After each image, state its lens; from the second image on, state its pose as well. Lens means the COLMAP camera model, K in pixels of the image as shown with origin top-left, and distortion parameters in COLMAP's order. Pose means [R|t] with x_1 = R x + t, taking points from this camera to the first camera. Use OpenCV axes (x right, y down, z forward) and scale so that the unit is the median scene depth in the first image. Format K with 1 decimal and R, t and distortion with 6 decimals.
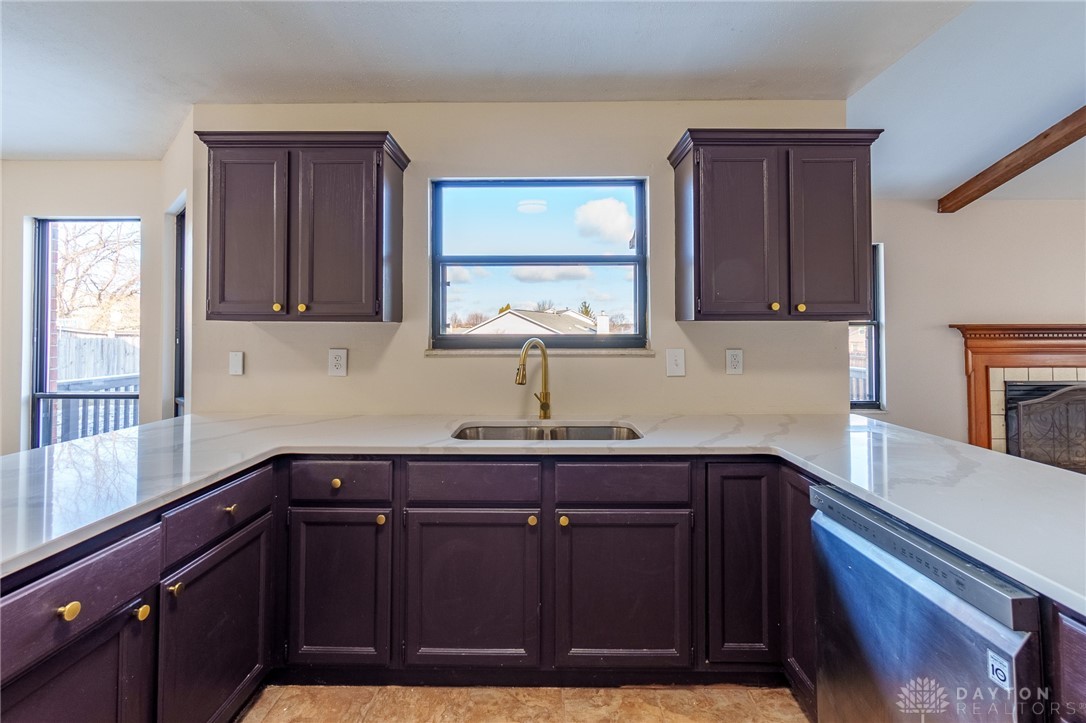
lens RADIAL K [[469.6, 0, 563.8], [0, 469.6, 324.3], [0, 0, 1]] dist [-0.000457, 0.000215]
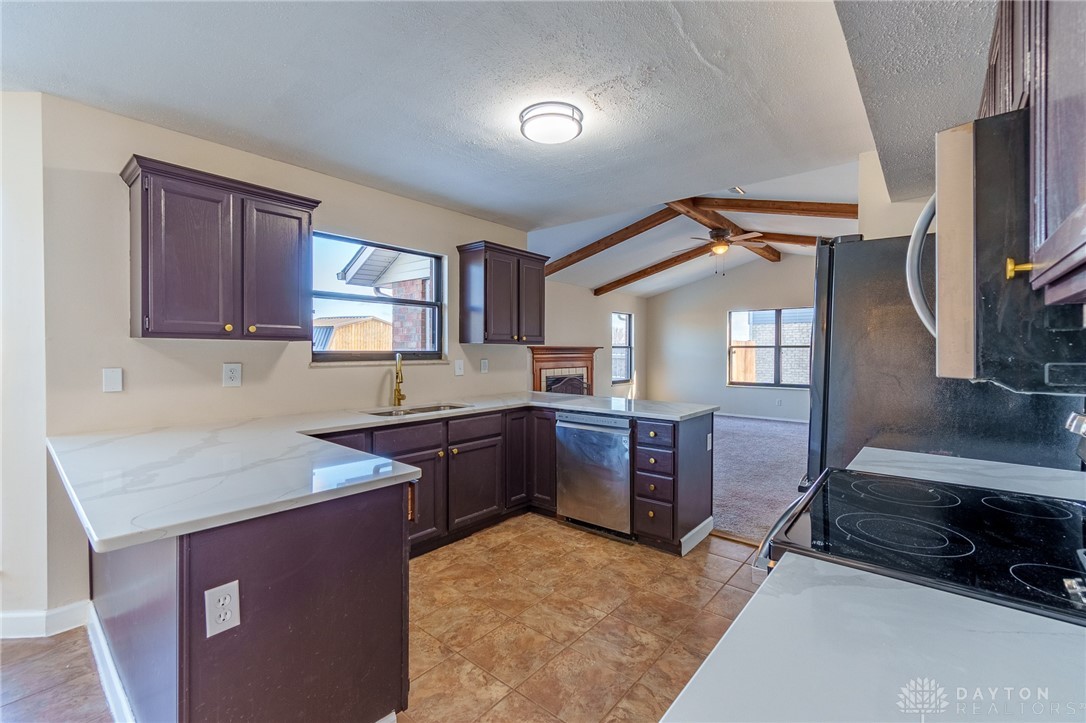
lens RADIAL K [[469.6, 0, 537.2], [0, 469.6, 355.4], [0, 0, 1]] dist [-0.000457, 0.000215]
pose [[0.643546, -0.005388, 0.765389, -0.902325], [-0.017526, 0.999609, 0.021773, -0.004949], [-0.765207, -0.027427, 0.643200, -0.321682]]
